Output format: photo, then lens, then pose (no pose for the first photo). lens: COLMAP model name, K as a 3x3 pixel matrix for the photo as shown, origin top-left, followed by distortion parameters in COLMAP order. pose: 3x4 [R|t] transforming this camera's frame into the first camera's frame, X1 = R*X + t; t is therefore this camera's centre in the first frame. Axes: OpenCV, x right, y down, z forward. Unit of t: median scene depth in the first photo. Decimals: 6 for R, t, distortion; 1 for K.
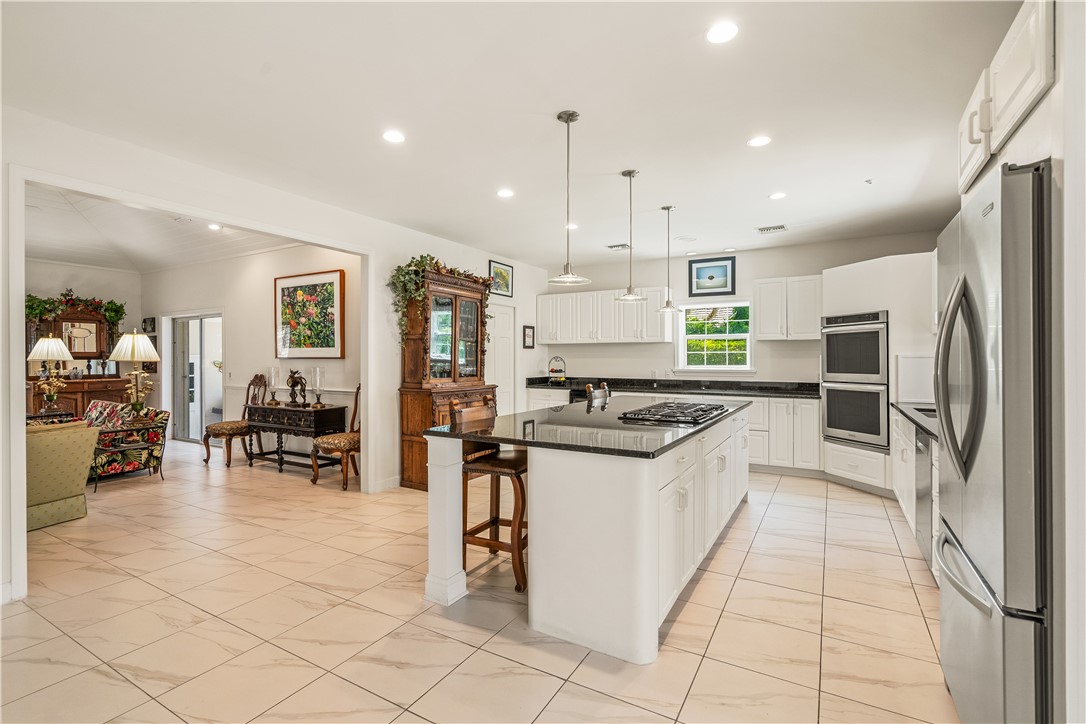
lens RADIAL K [[497.1, 0, 543.0], [0, 497.1, 362.0], [0, 0, 1]] dist [-0.000979, -0.000116]
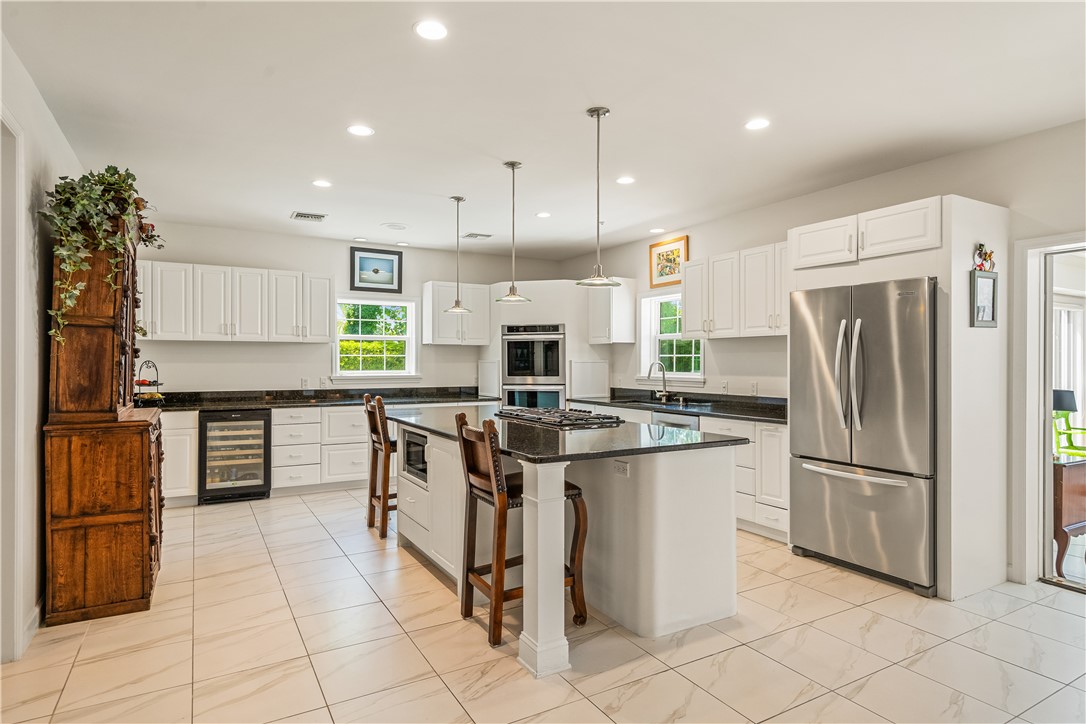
lens RADIAL K [[596.0, 0, 543.0], [0, 596.0, 362.0], [0, 0, 1]] dist [0.003777, 0.000795]
pose [[0.496567, 0.001060, 0.867998, -0.519867], [0.005973, 0.999971, -0.004639, -0.002794], [-0.867978, 0.007488, 0.496546, 0.268696]]
